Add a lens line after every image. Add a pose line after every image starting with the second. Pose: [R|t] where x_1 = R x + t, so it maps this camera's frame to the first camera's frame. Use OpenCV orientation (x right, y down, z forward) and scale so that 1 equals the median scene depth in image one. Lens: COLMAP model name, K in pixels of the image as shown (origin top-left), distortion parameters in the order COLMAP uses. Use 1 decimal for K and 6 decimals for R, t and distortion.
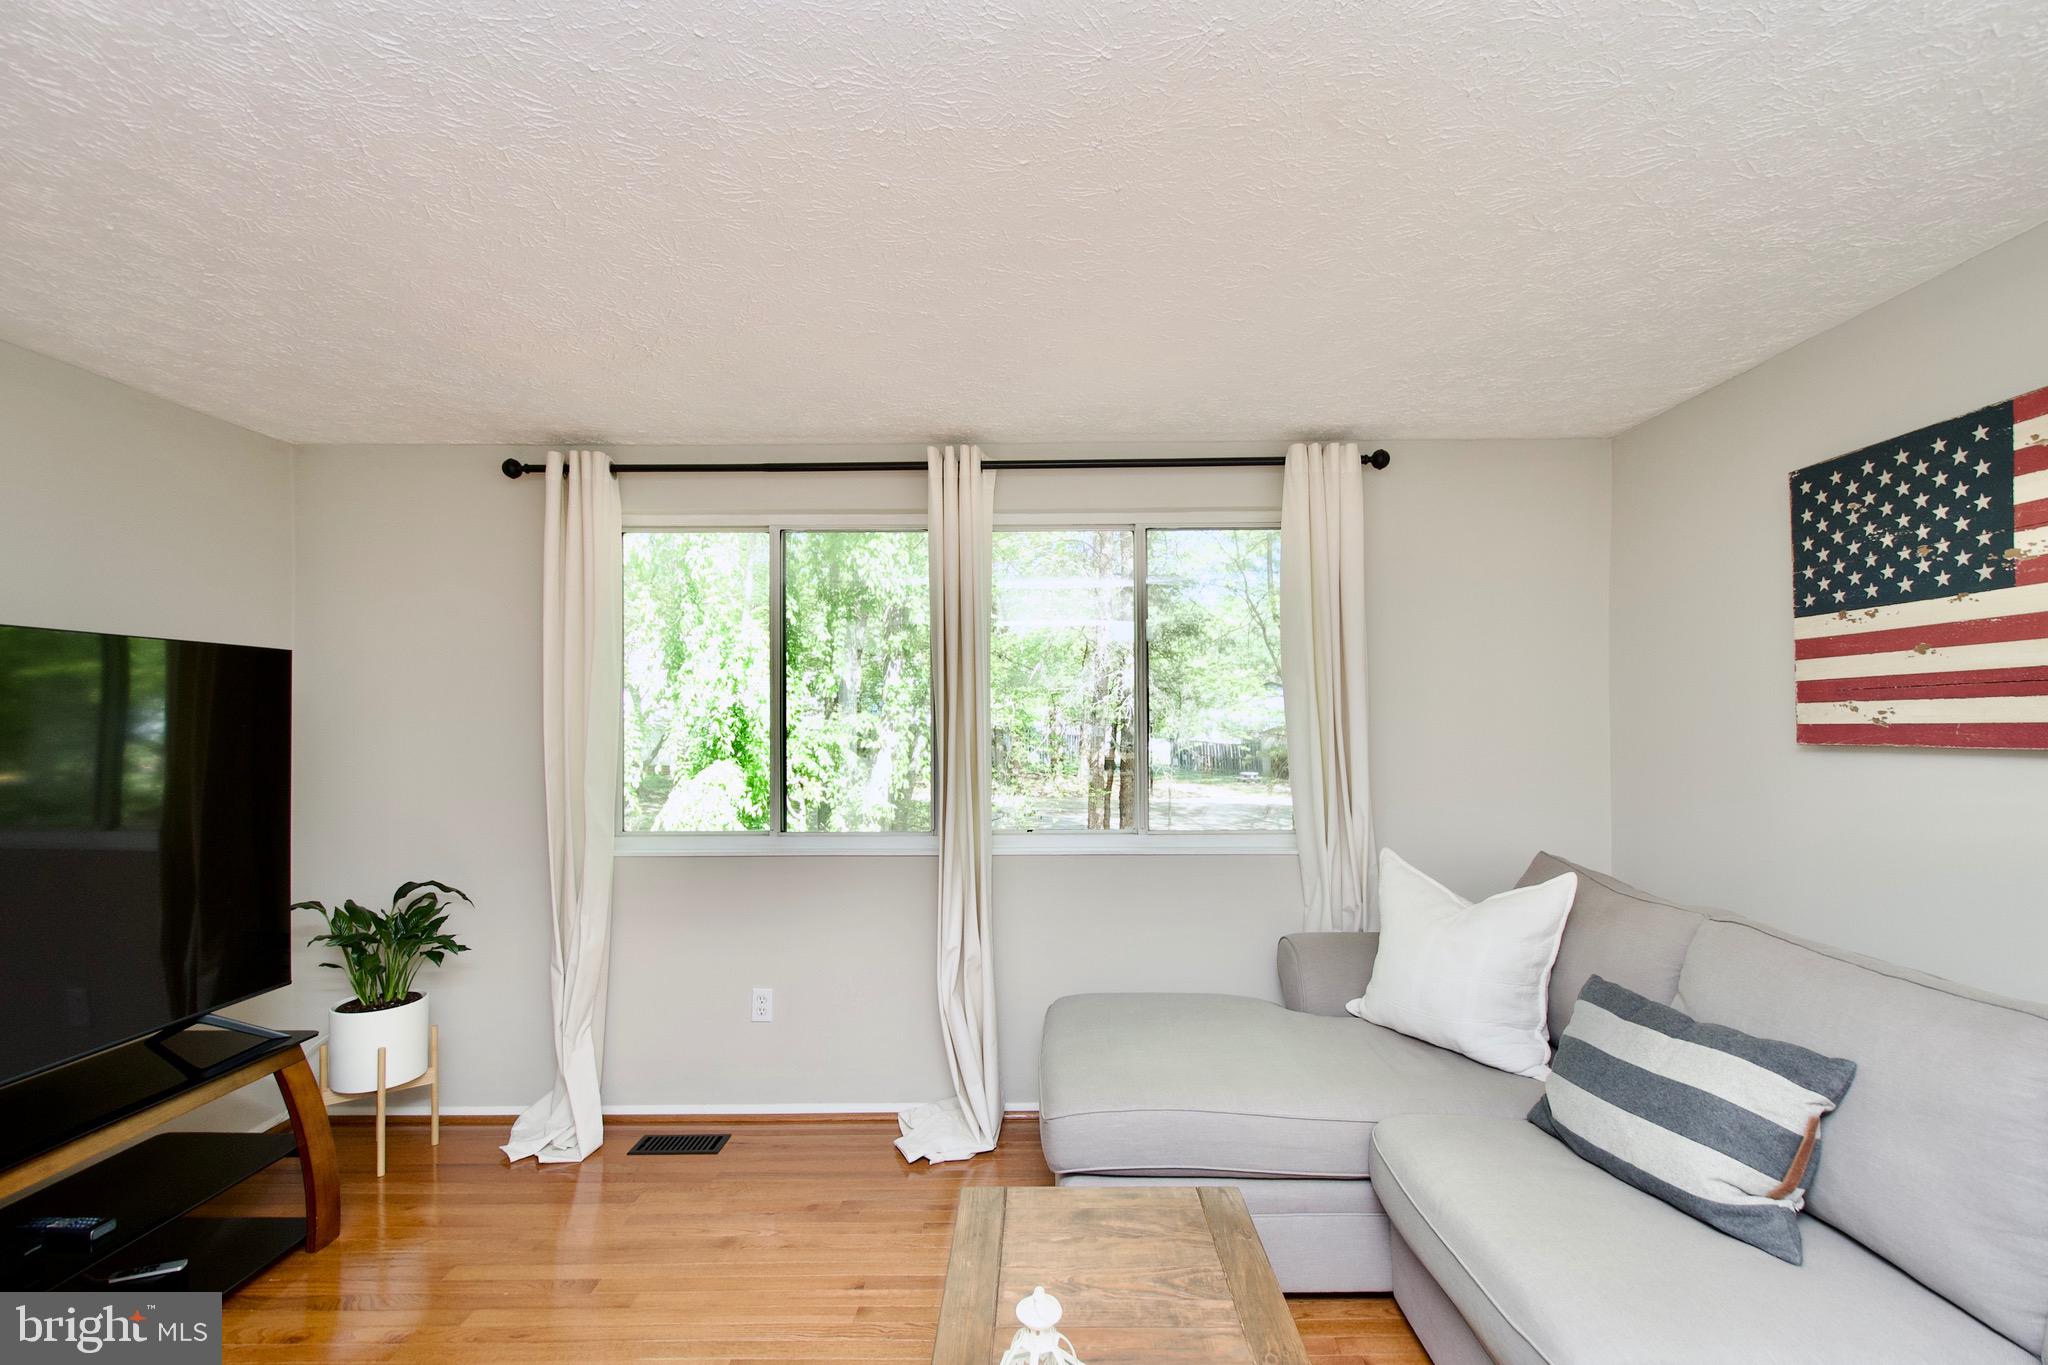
lens RADIAL K [[895.2, 0, 1042.2], [0, 895.2, 716.9], [0, 0, 1]] dist [0.006722, -0.006658]
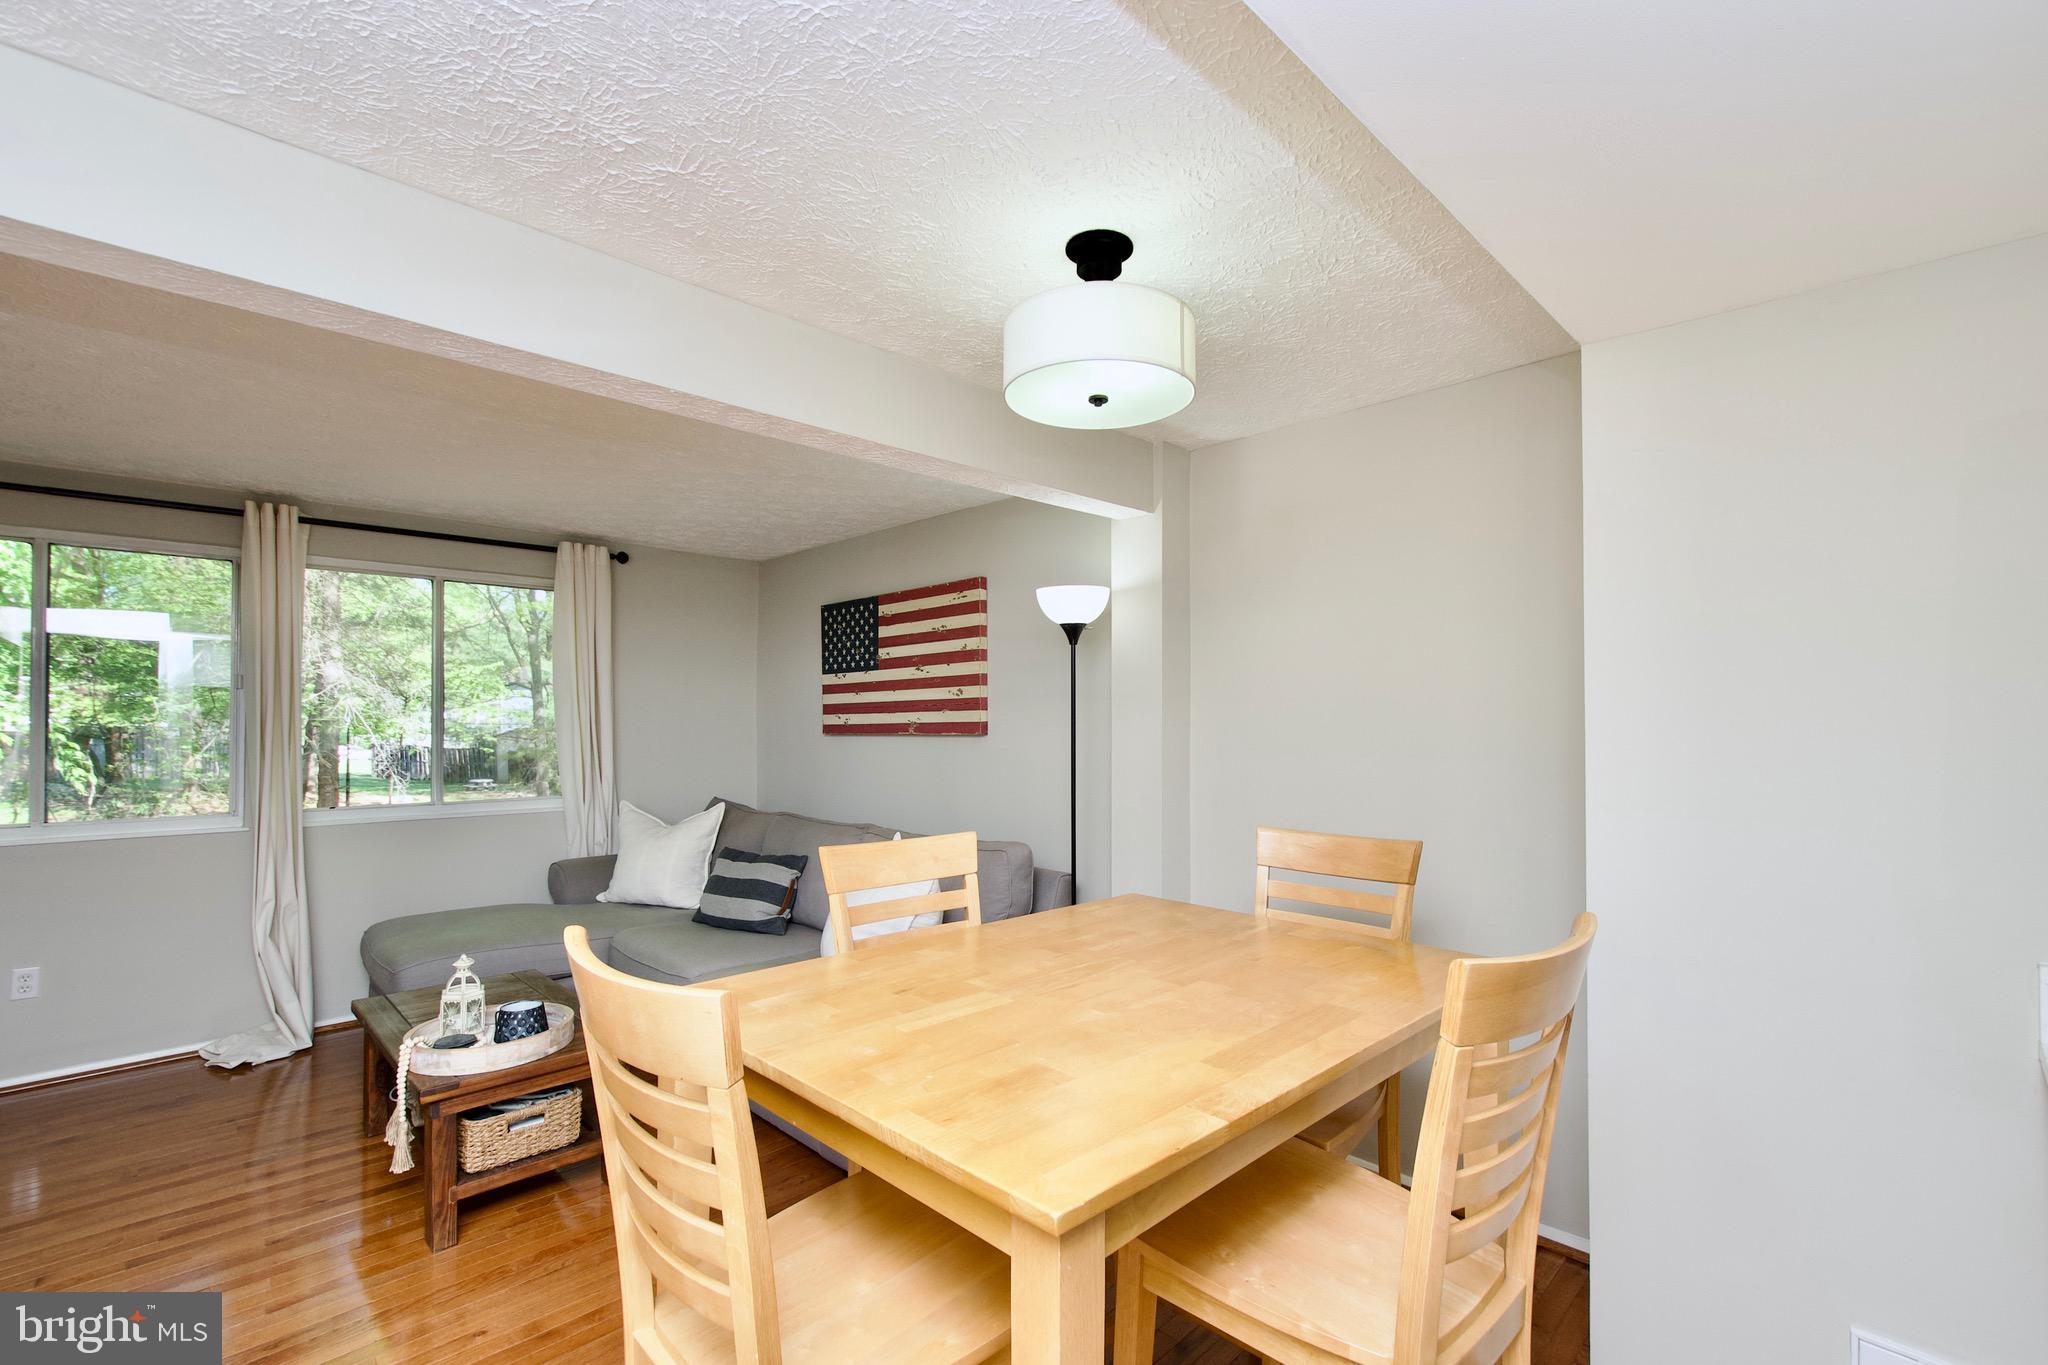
lens RADIAL K [[895.2, 0, 1042.2], [0, 895.2, 716.9], [0, 0, 1]] dist [0.006722, -0.006658]
pose [[0.704569, 0.009289, 0.709575, -0.314798], [-0.006986, 0.999957, -0.006153, -0.000296], [-0.709601, -0.000622, 0.704603, -0.914671]]
